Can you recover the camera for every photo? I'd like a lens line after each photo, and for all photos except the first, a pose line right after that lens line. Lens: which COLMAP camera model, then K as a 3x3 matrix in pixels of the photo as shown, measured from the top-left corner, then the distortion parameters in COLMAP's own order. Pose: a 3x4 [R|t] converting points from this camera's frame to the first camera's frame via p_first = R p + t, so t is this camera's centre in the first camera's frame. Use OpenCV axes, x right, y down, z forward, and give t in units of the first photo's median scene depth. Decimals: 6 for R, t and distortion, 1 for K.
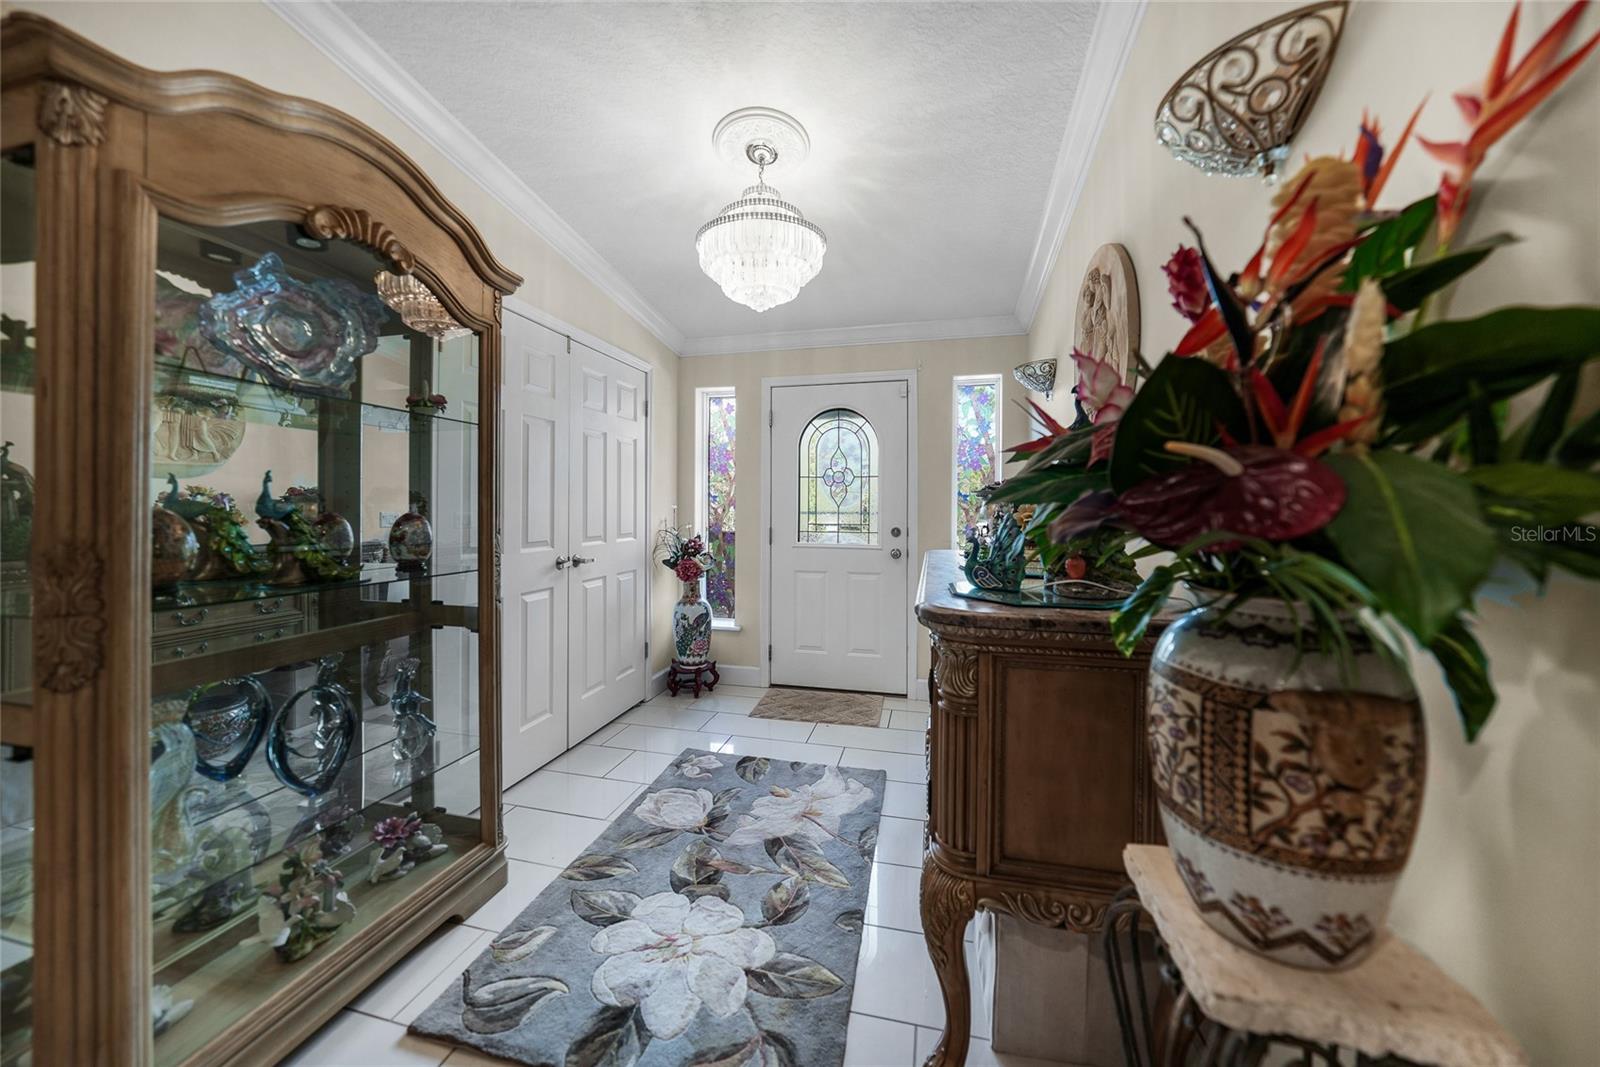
lens RADIAL K [[559.9, 0, 800.2], [0, 559.9, 529.3], [0, 0, 1]] dist [-0.030014, 0.007525]
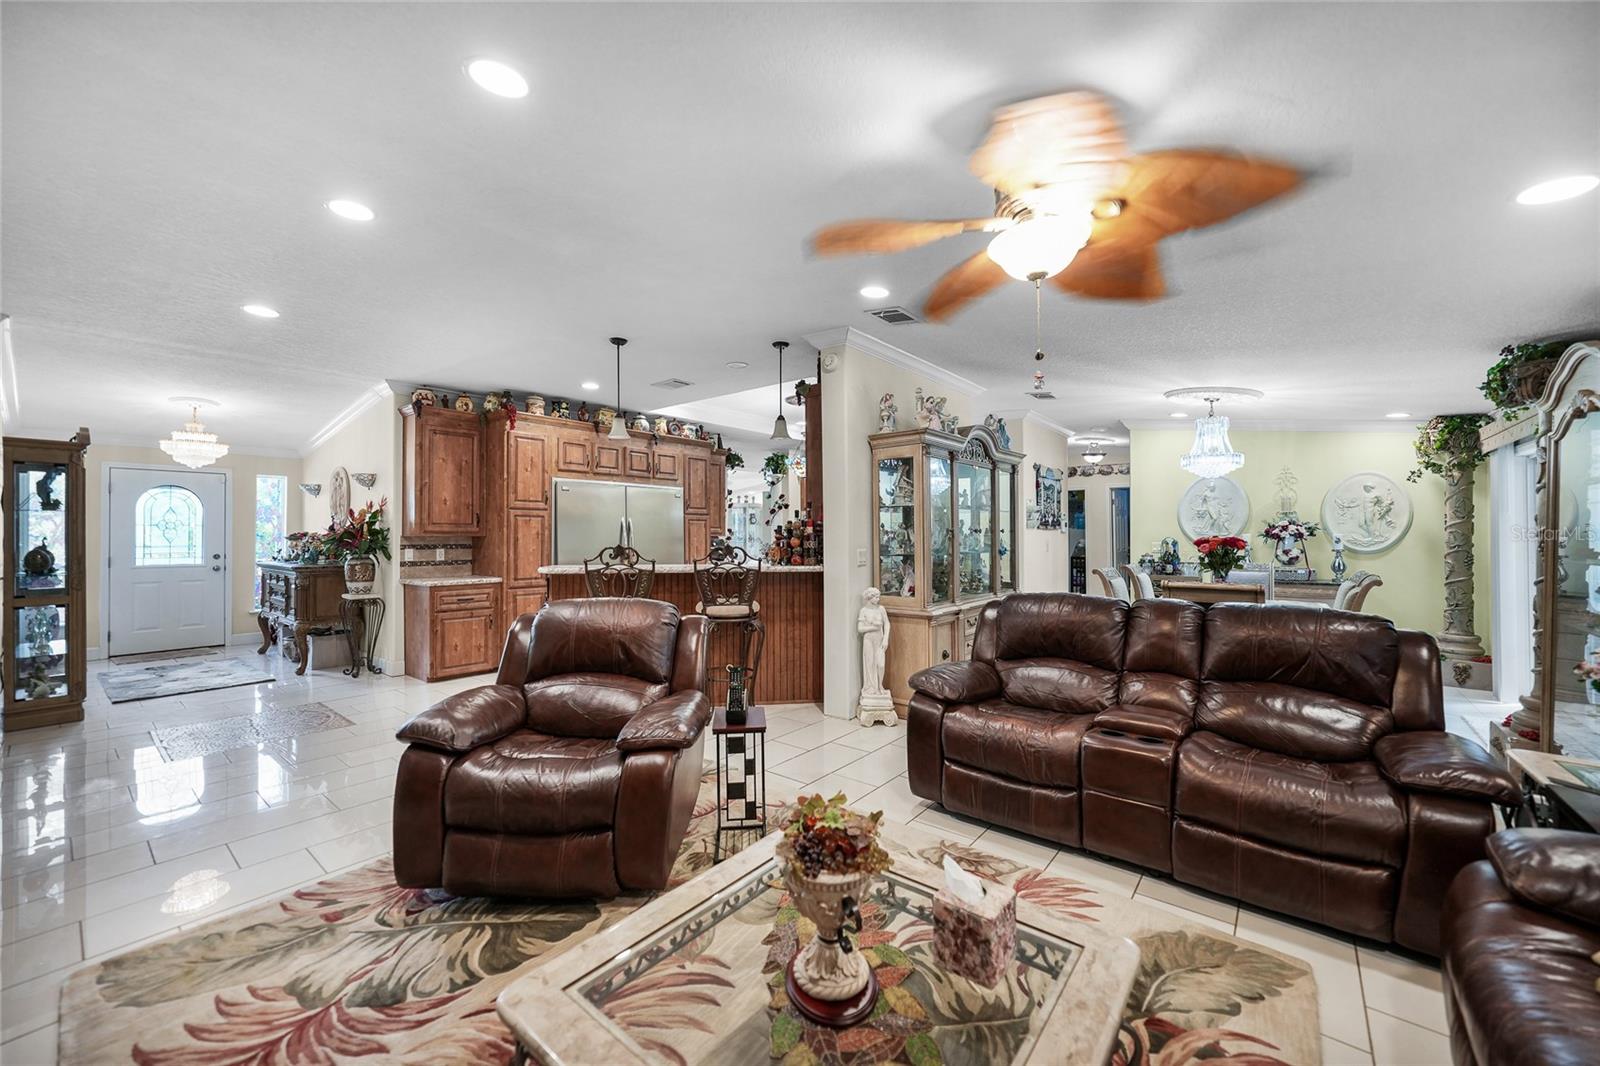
lens RADIAL K [[614.7, 0, 801.6], [0, 614.7, 527.6], [0, 0, 1]] dist [0.000194, 0.000017]
pose [[0.427990, 0.012734, 0.903694, -1.783247], [0.035006, 0.998917, -0.030654, 0.084053], [-0.903105, 0.044754, 0.427081, -3.423989]]
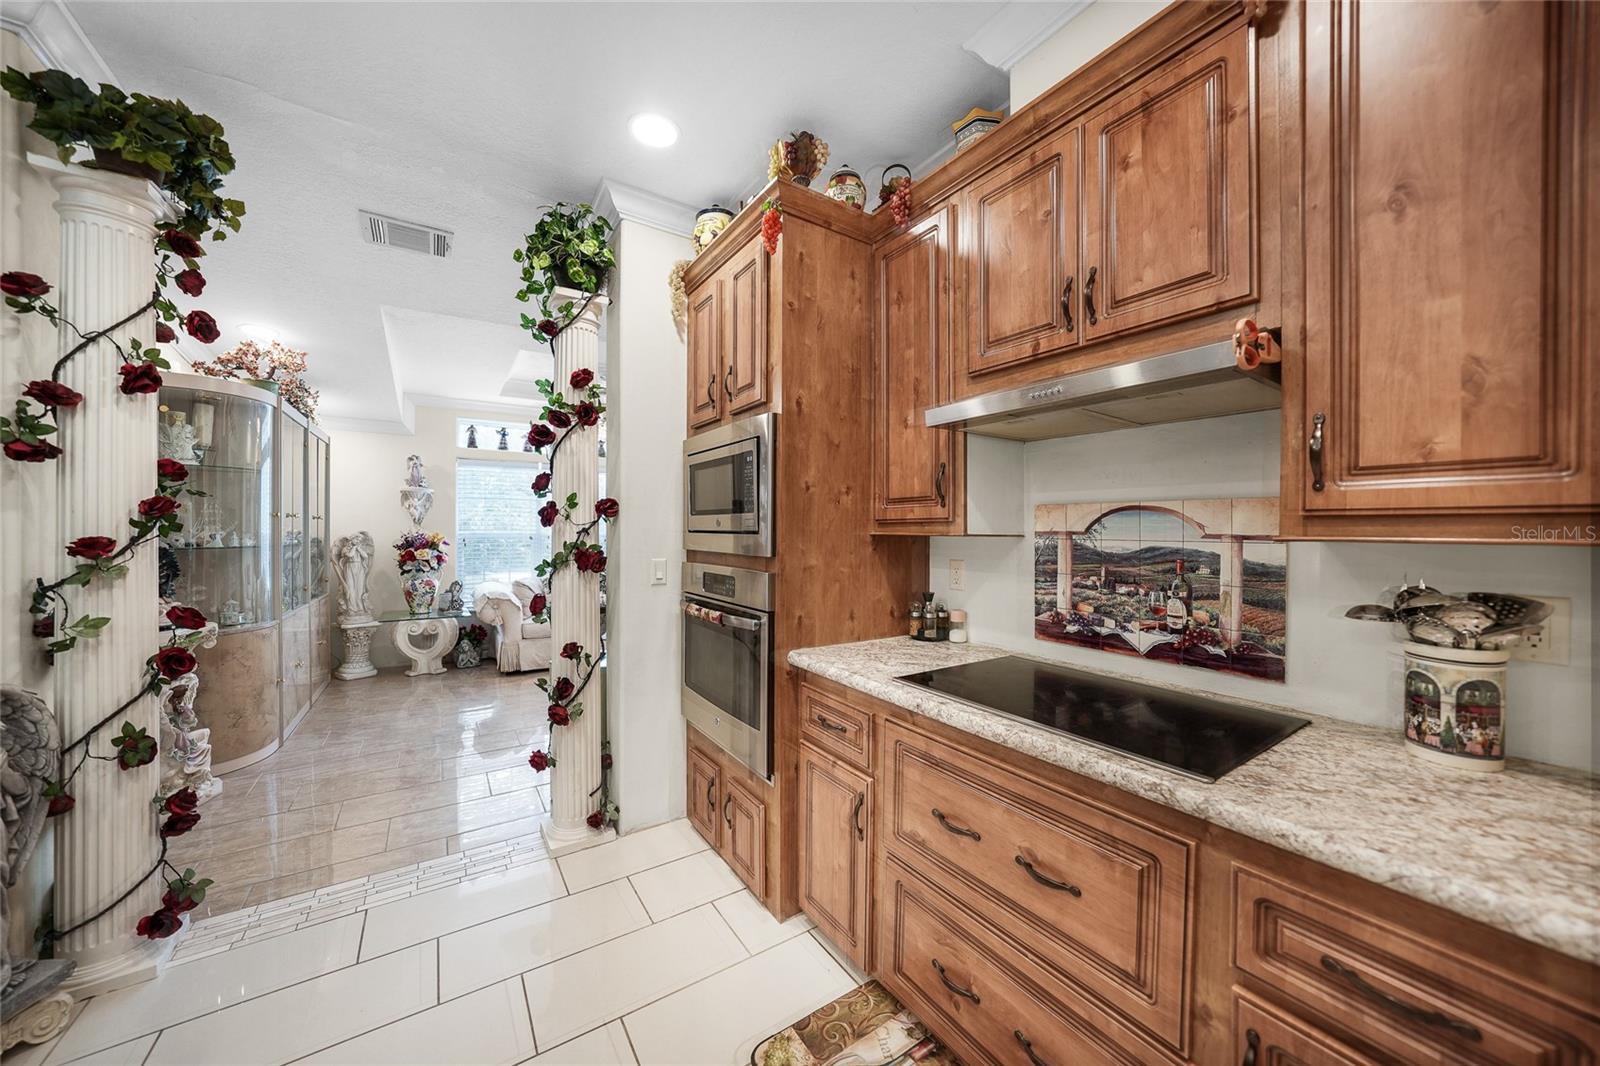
lens RADIAL K [[556.6, 0, 803.6], [0, 556.6, 529.9], [0, 0, 1]] dist [-0.026916, 0.006960]
pose [[0.678892, 0.005429, 0.734218, 3.072782], [0.025124, 0.999215, -0.030619, 0.011683], [-0.733808, 0.039233, 0.678223, -1.948797]]
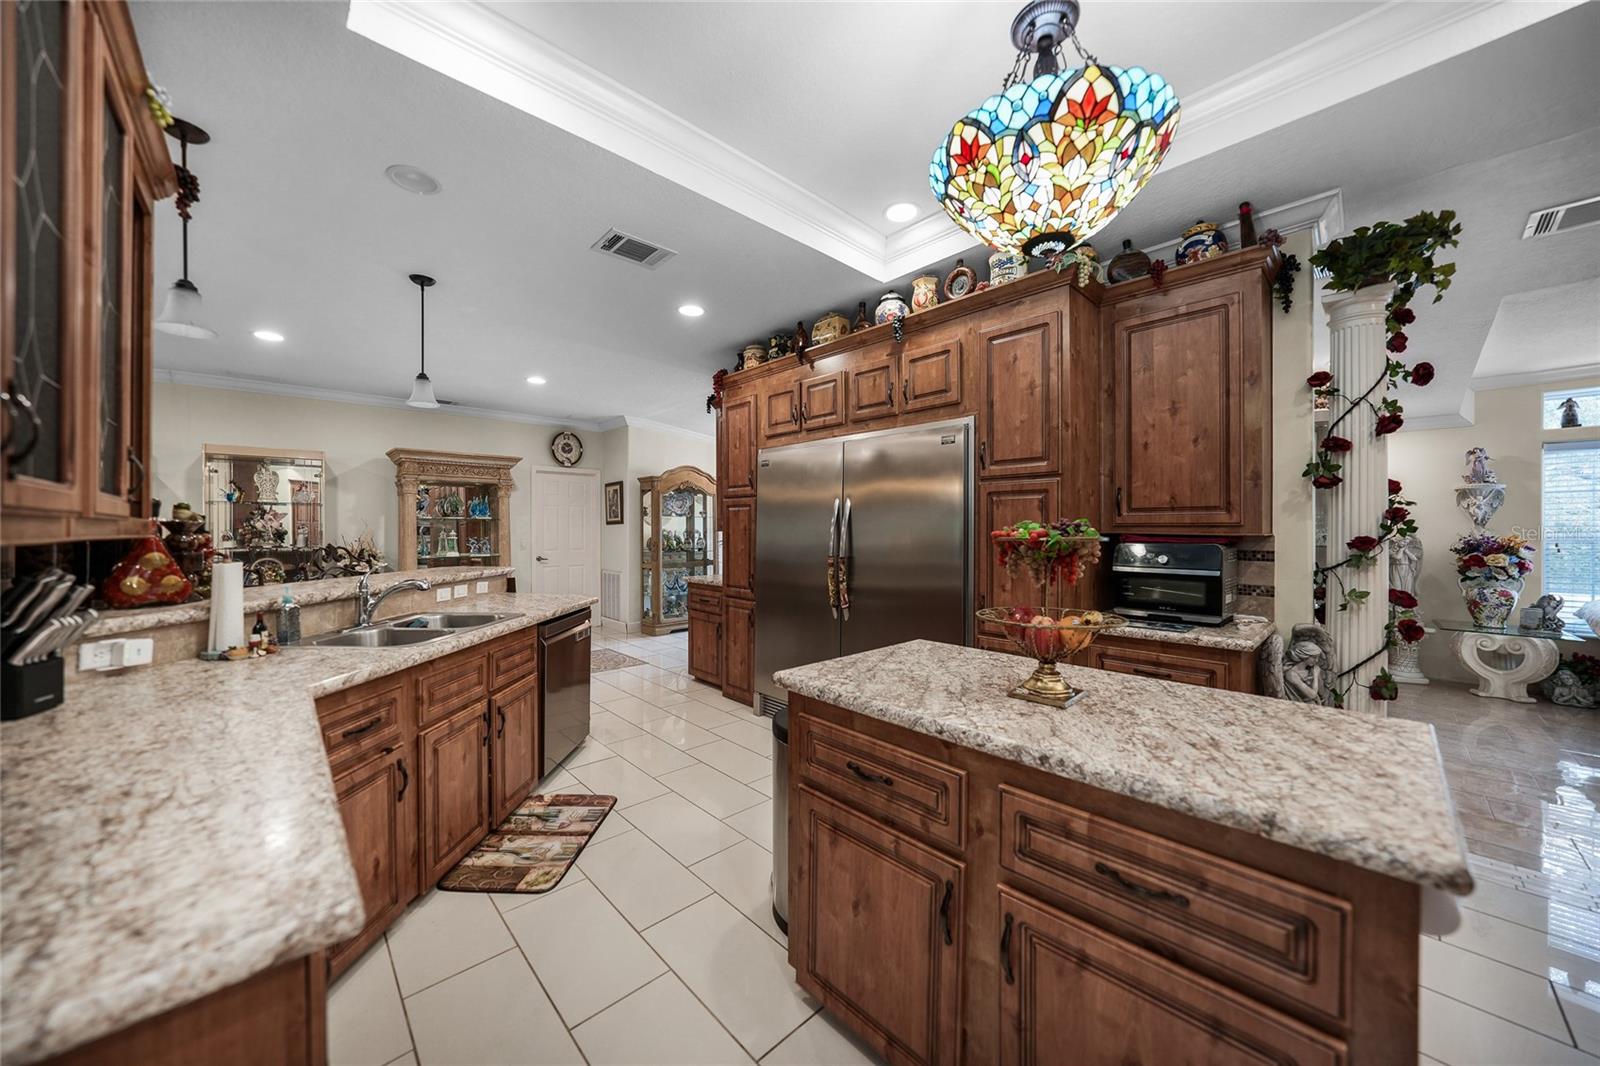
lens RADIAL K [[556.6, 0, 803.6], [0, 556.6, 529.9], [0, 0, 1]] dist [-0.026916, 0.006960]
pose [[0.837019, 0.004749, -0.547153, 2.500036], [-0.027251, 0.999083, -0.033016, 0.033069], [0.546495, 0.042545, 0.836381, -2.364618]]
